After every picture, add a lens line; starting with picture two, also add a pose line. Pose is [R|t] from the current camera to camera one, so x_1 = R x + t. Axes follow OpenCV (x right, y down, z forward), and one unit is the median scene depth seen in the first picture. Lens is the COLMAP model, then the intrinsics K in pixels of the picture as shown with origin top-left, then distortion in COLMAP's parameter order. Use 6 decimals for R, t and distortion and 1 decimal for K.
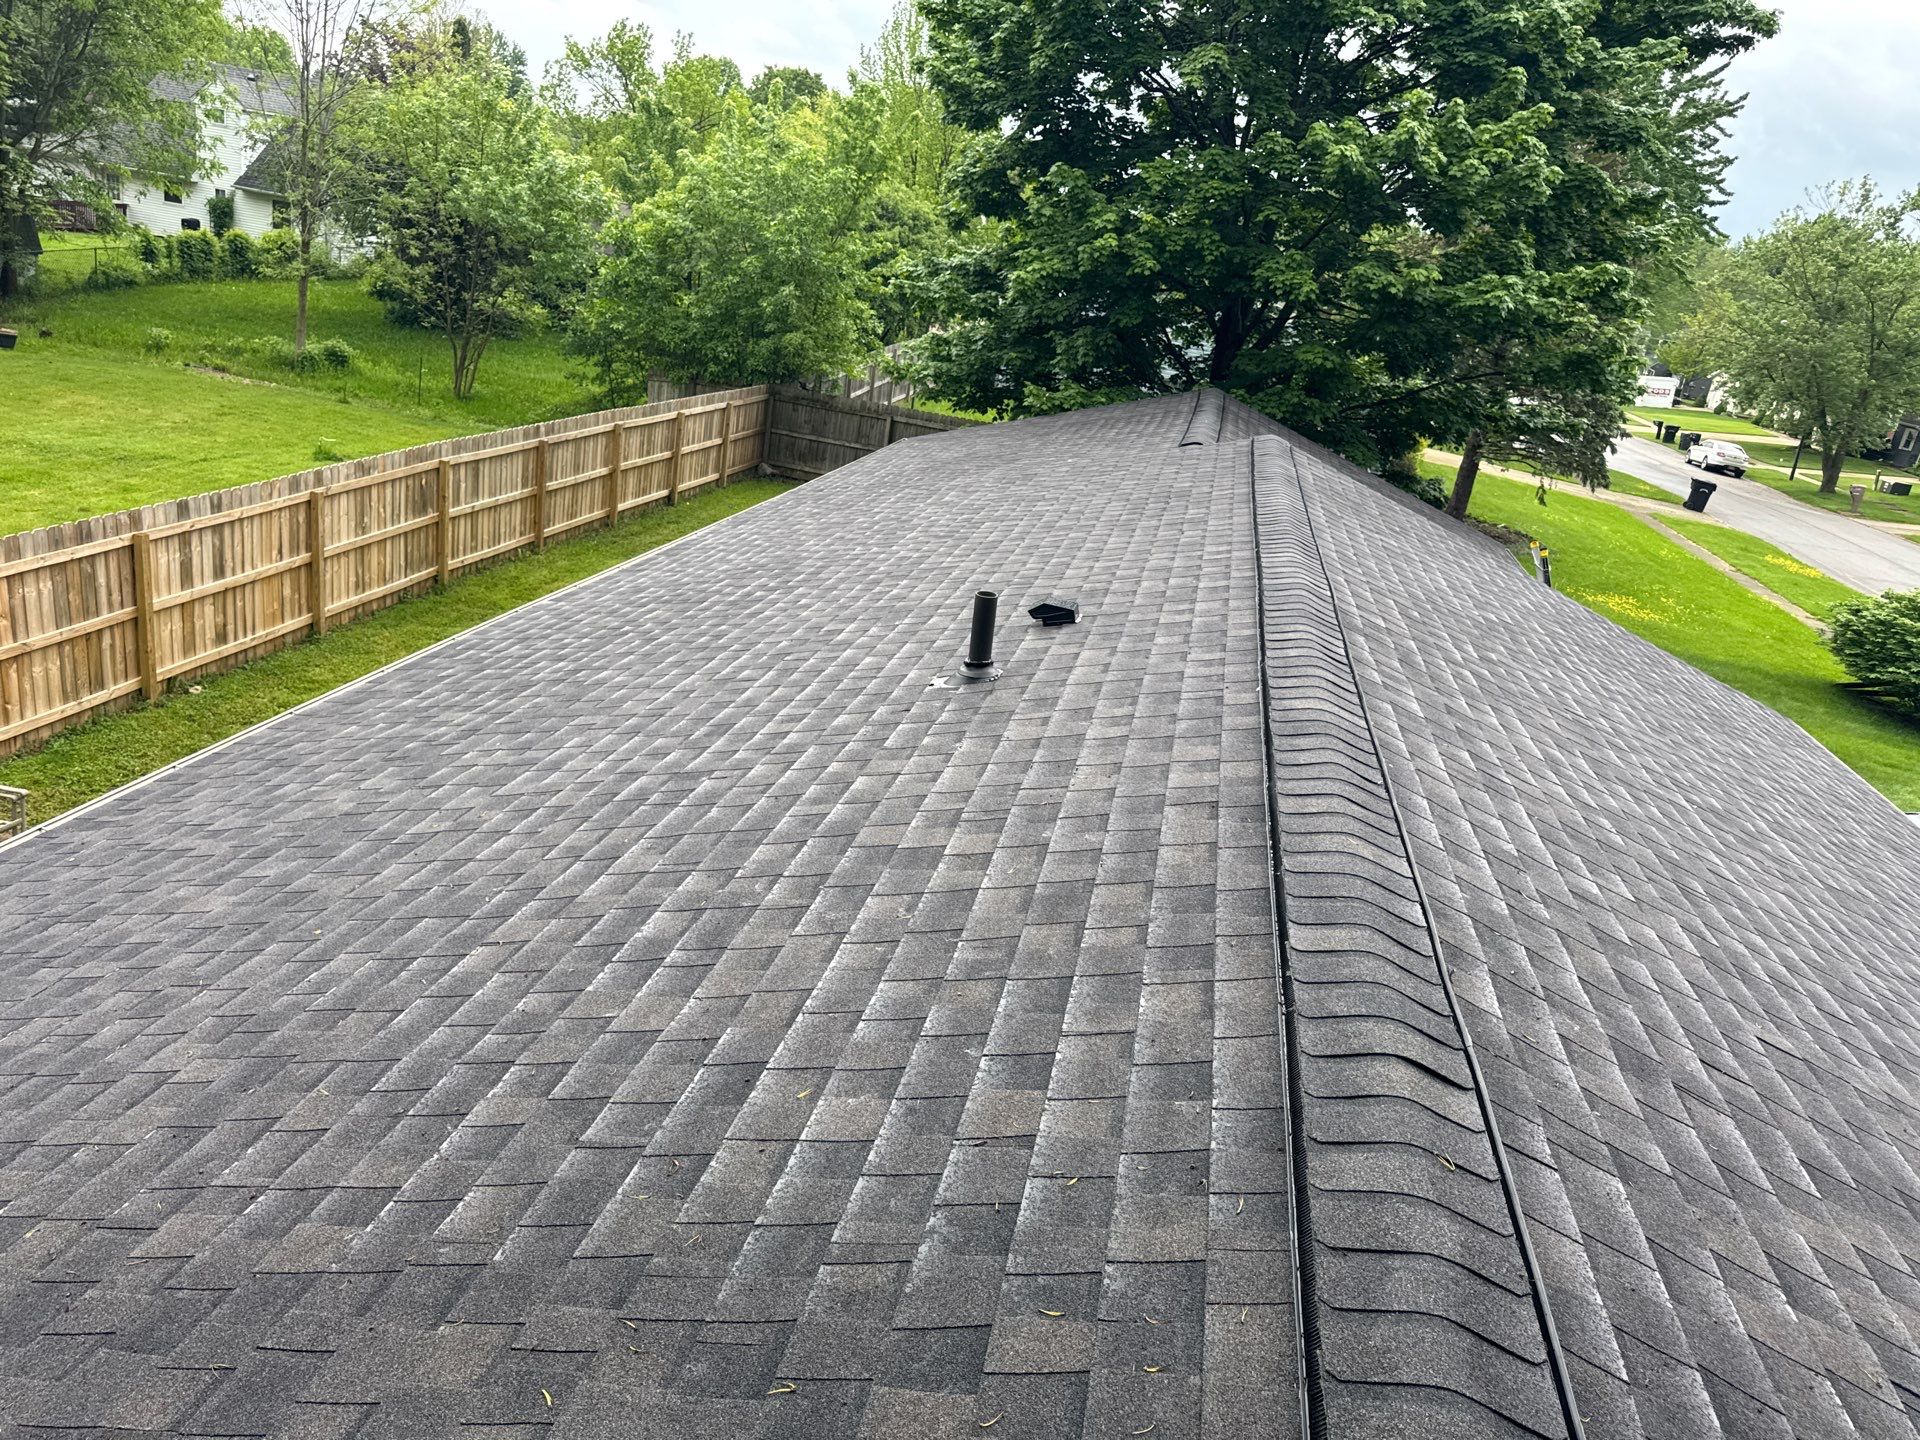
lens RADIAL K [[1379.1, 0, 965.2], [0, 1379.1, 724.6], [0, 0, 1]] dist [0.011354, -0.037601]
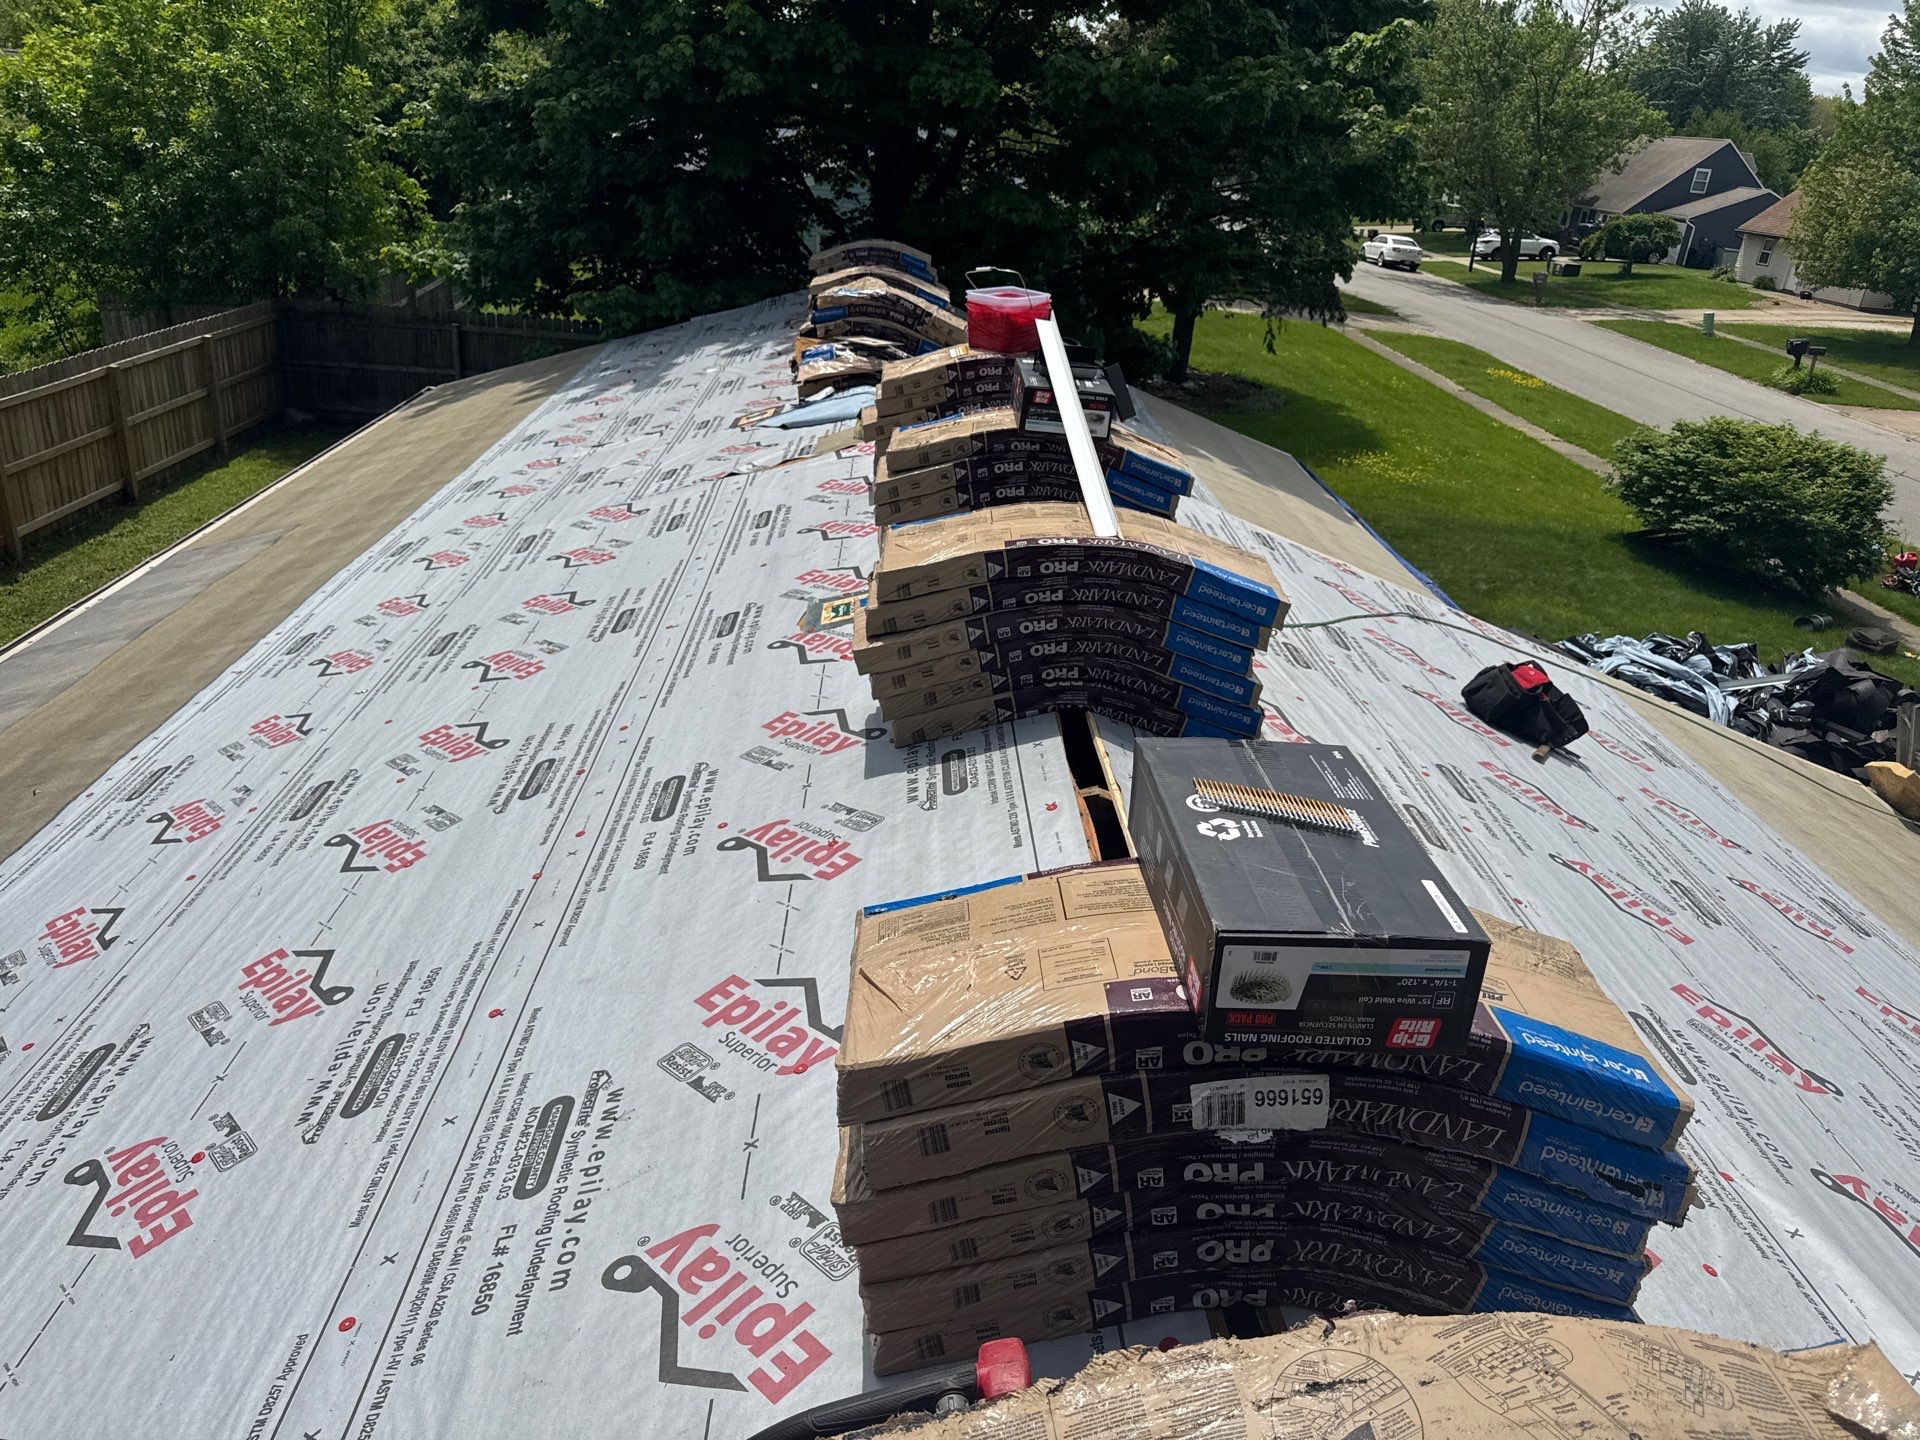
lens RADIAL K [[1379.1, 0, 961.0], [0, 1379.1, 749.3], [0, 0, 1]] dist [0.011354, -0.037601]
pose [[0.969744, -0.159174, 0.185096, 0.037235], [0.135056, 0.981407, 0.136383, -0.067408], [-0.203363, -0.107258, 0.973211, 0.207391]]
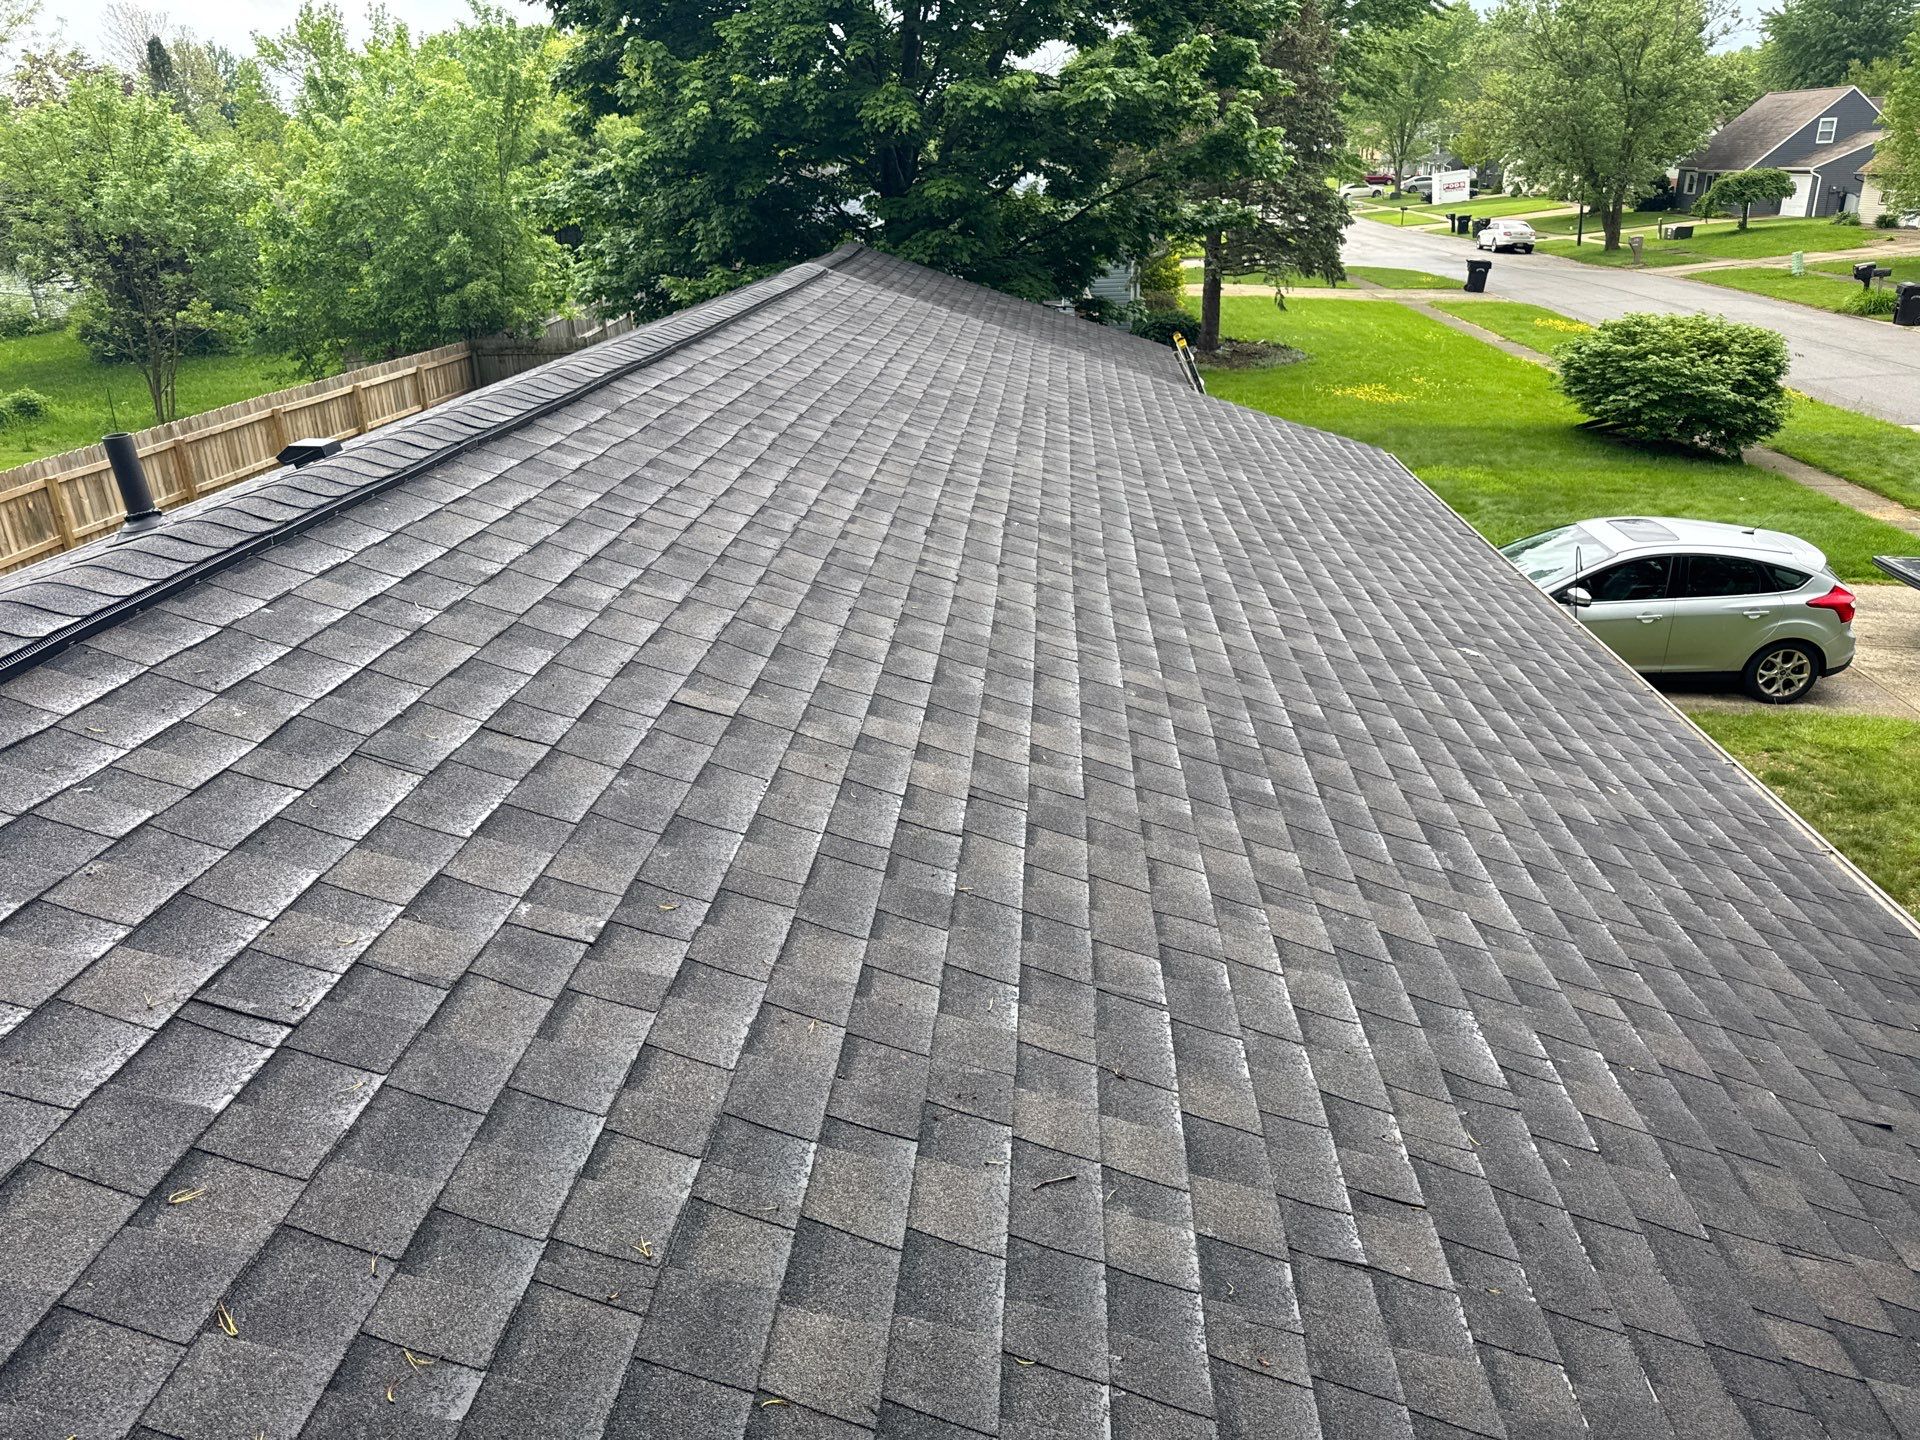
lens RADIAL K [[1379.1, 0, 951.2], [0, 1379.1, 733.4], [0, 0, 1]] dist [0.011354, -0.037601]
pose [[0.976705, -0.210270, 0.042814, 0.090979], [0.207389, 0.976209, 0.063284, 0.029195], [-0.055102, -0.052931, 0.997077, 0.010866]]
